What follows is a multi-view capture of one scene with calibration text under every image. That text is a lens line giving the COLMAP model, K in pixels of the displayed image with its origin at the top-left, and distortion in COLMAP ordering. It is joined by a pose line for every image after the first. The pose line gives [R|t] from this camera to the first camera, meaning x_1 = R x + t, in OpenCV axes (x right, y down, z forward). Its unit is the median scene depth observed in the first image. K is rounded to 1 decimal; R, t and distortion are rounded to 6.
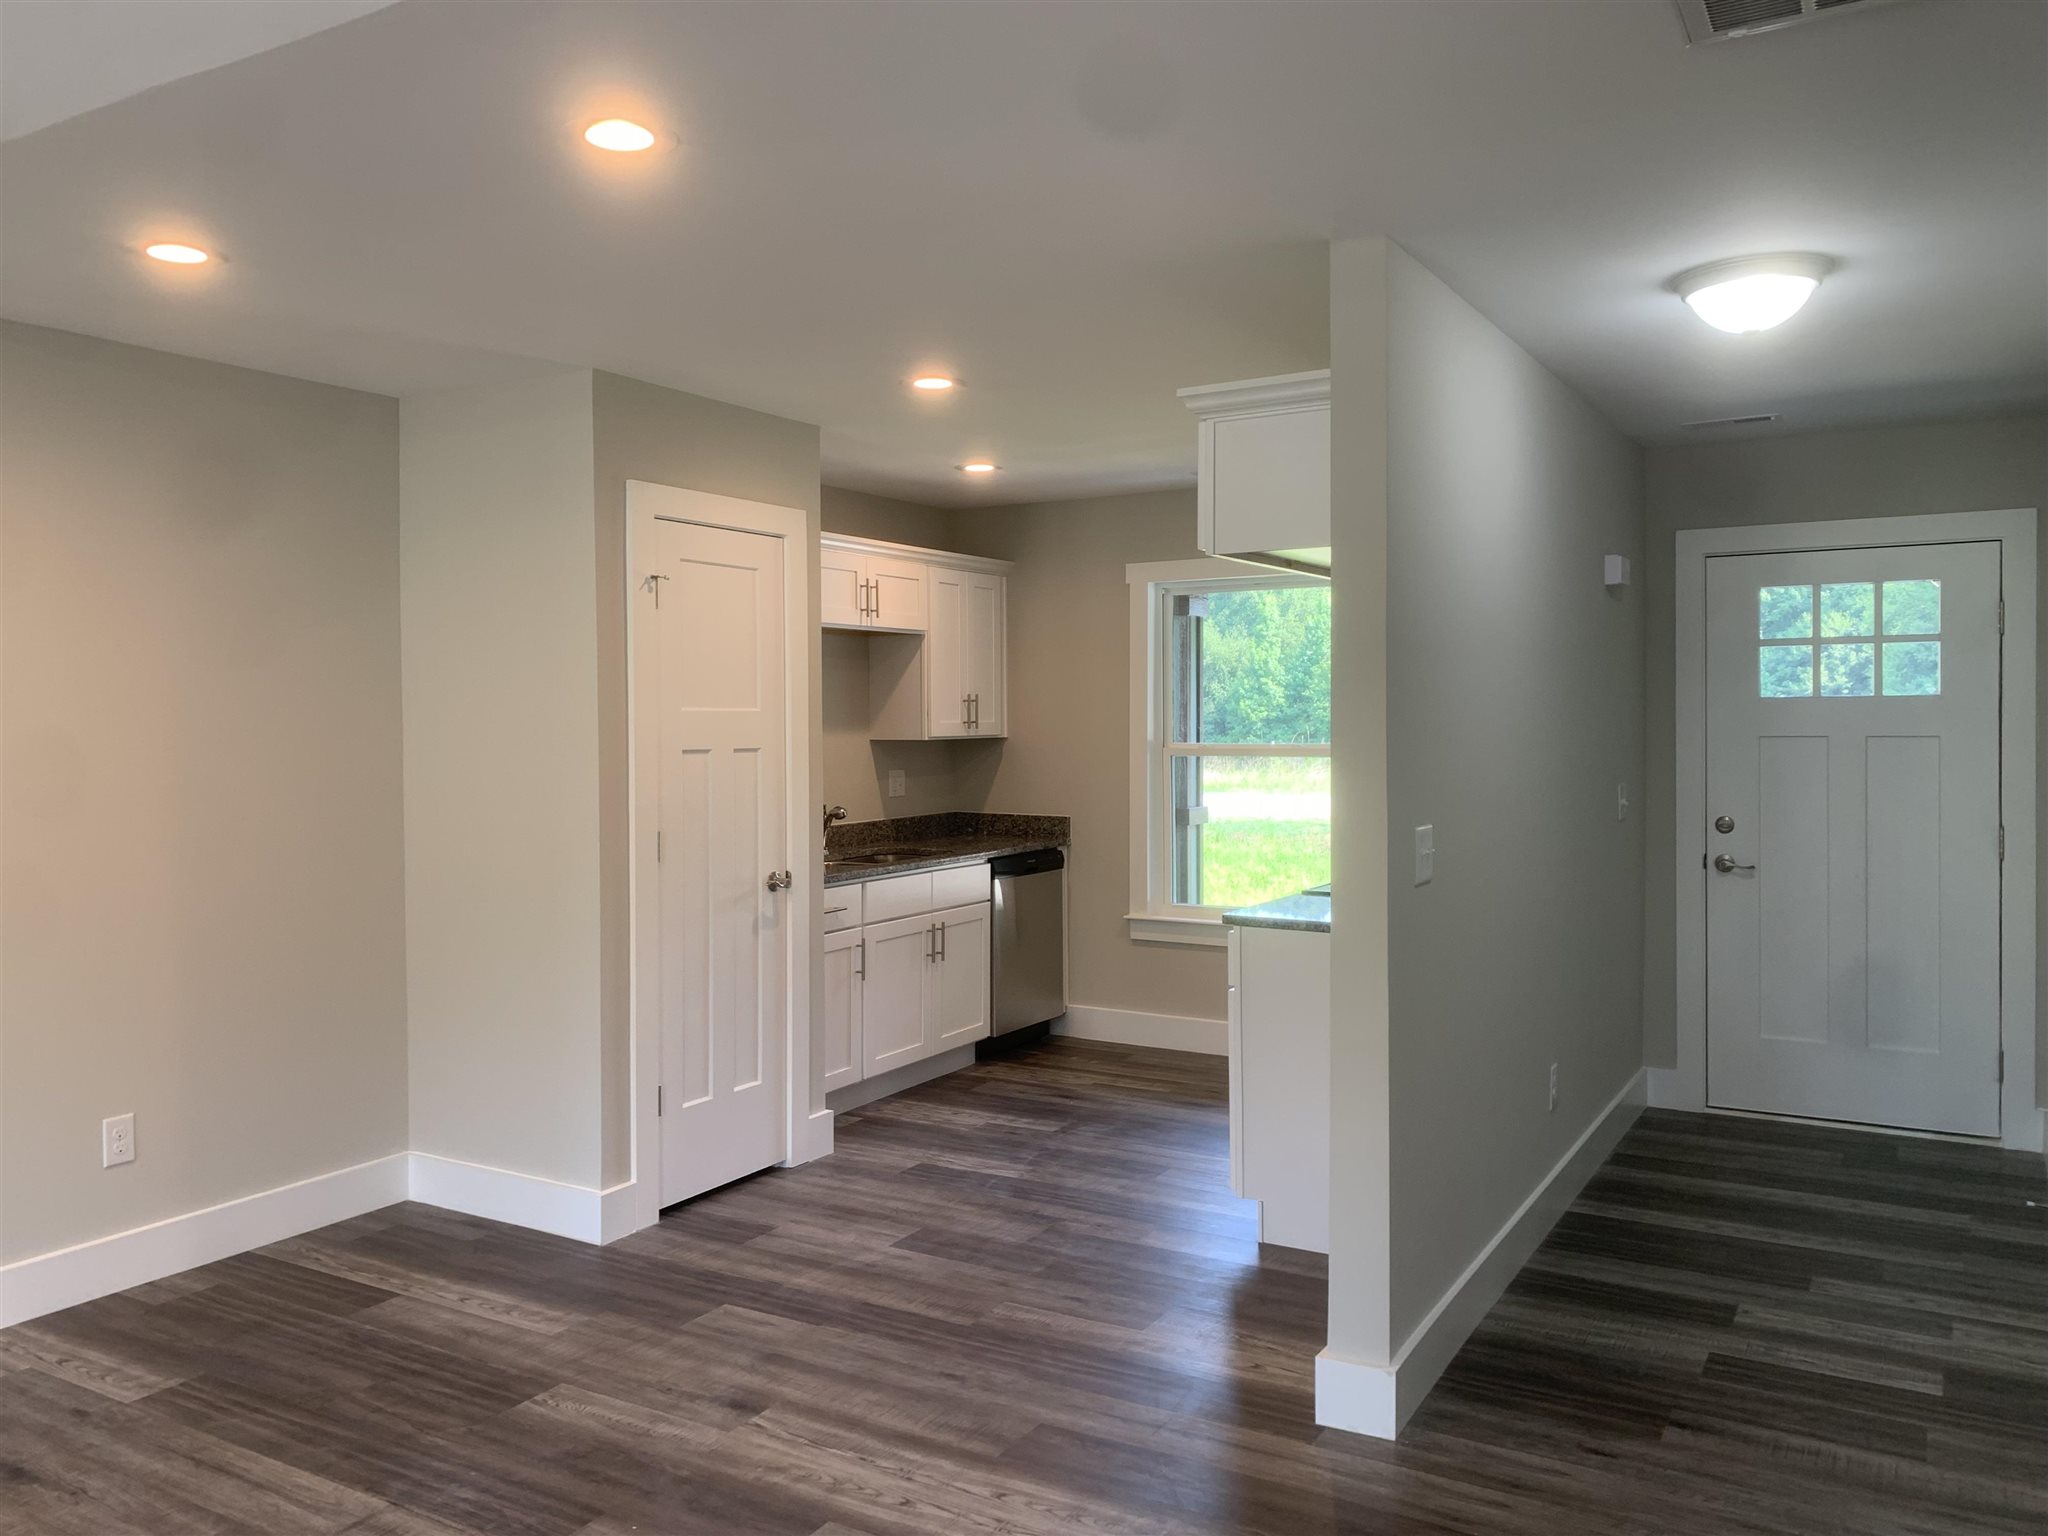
lens RADIAL K [[1586.8, 0, 986.1], [0, 1586.8, 774.0], [0, 0, 1]] dist [0.020466, -0.004379]
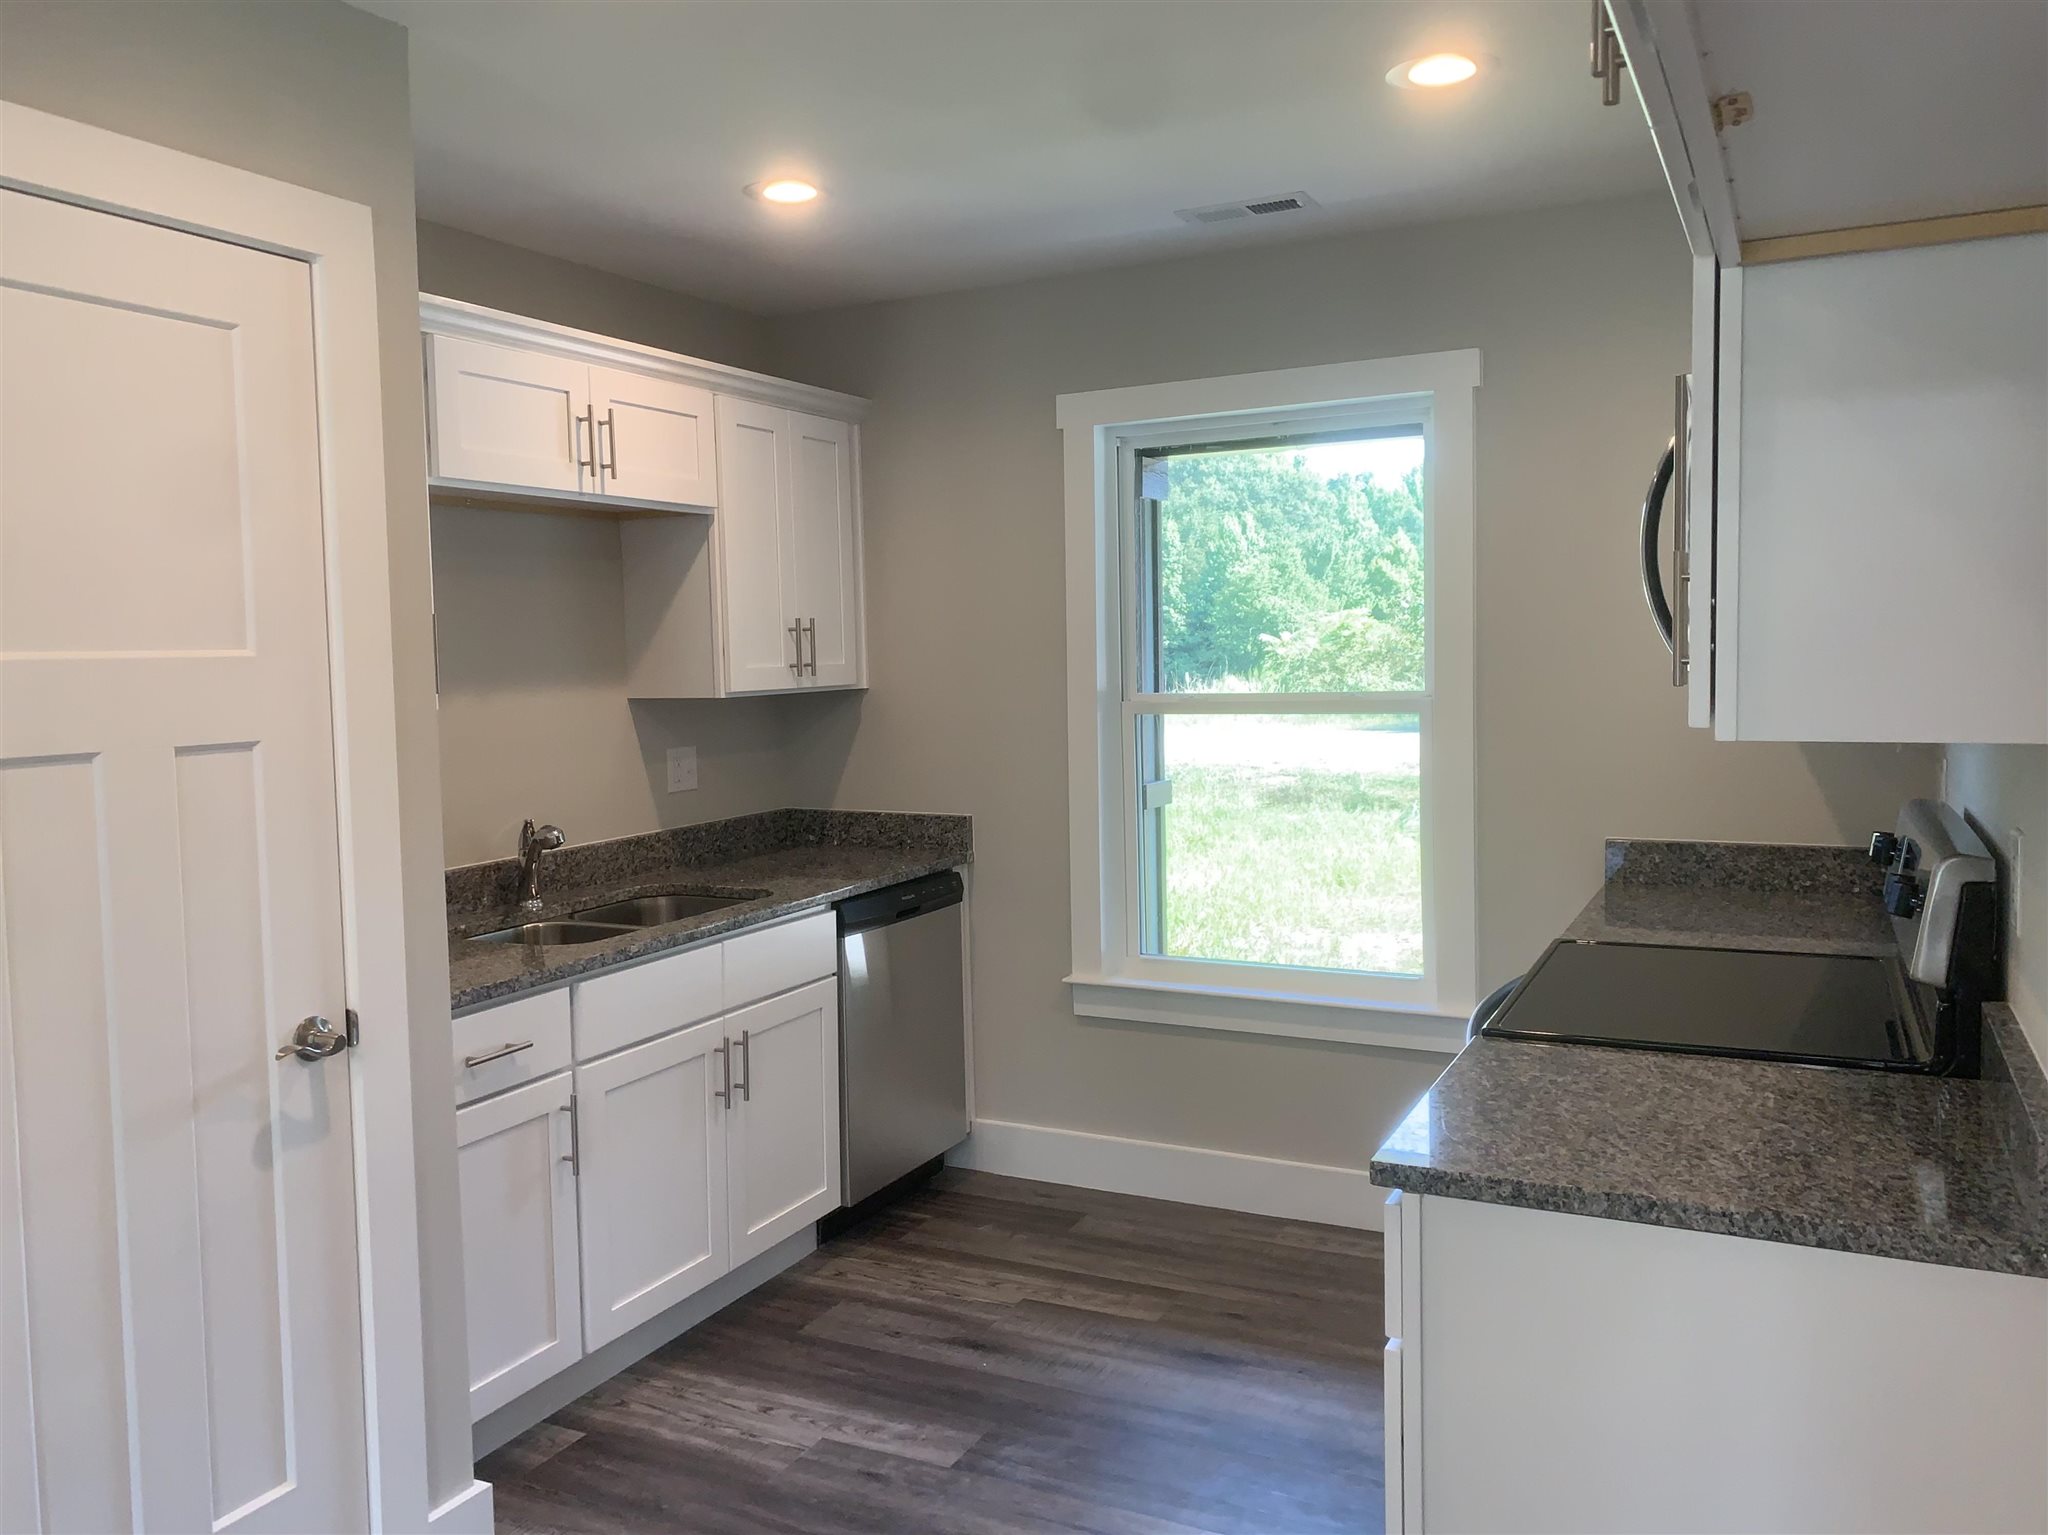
lens RADIAL K [[1586.8, 0, 986.1], [0, 1586.8, 773.5], [0, 0, 1]] dist [0.020466, -0.004379]
pose [[0.997813, -0.021570, 0.062482, 0.021550], [0.018921, 0.998910, 0.042679, -0.016445], [-0.063334, -0.041404, 0.997133, 0.405256]]
